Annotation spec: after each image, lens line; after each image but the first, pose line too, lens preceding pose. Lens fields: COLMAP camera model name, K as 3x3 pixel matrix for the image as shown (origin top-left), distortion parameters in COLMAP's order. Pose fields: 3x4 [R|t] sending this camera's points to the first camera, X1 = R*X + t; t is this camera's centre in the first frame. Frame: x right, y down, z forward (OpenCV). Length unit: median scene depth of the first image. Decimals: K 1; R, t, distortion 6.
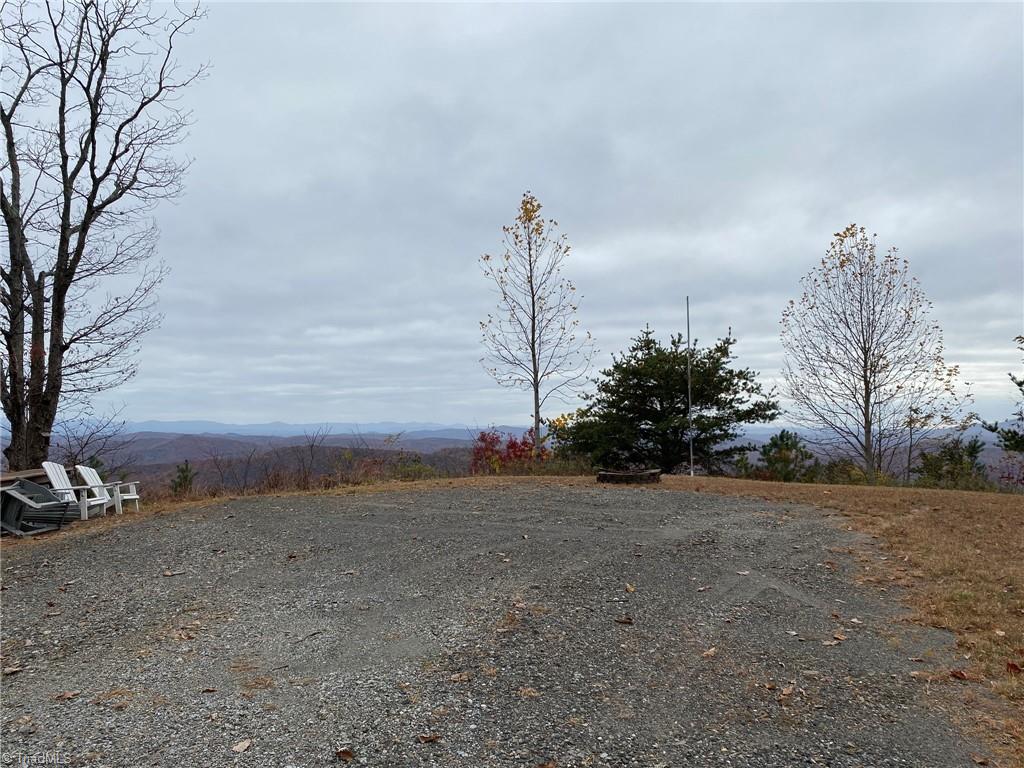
lens RADIAL K [[772.5, 0, 513.2], [0, 772.5, 400.1], [0, 0, 1]] dist [0.025870, -0.033032]
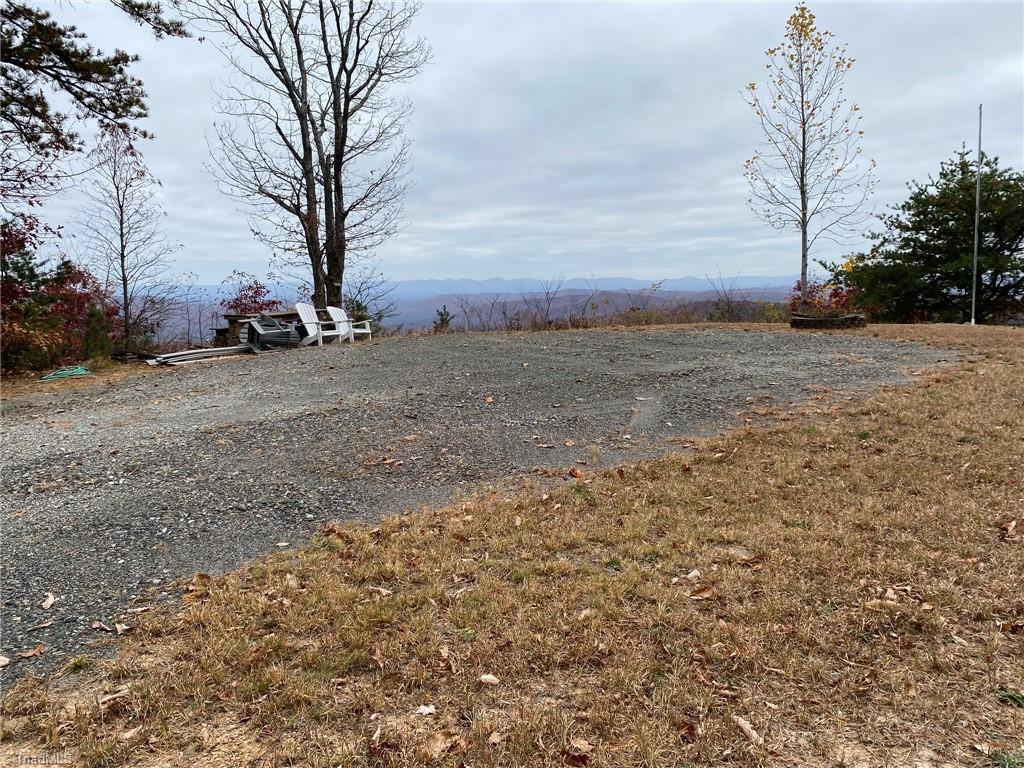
lens RADIAL K [[772.5, 0, 505.1], [0, 772.5, 388.8], [0, 0, 1]] dist [0.025870, -0.033032]
pose [[0.863006, 0.052595, -0.502449, 0.195154], [0.034140, 0.986221, 0.161875, 0.010731], [0.504039, -0.156852, 0.849318, 0.009246]]
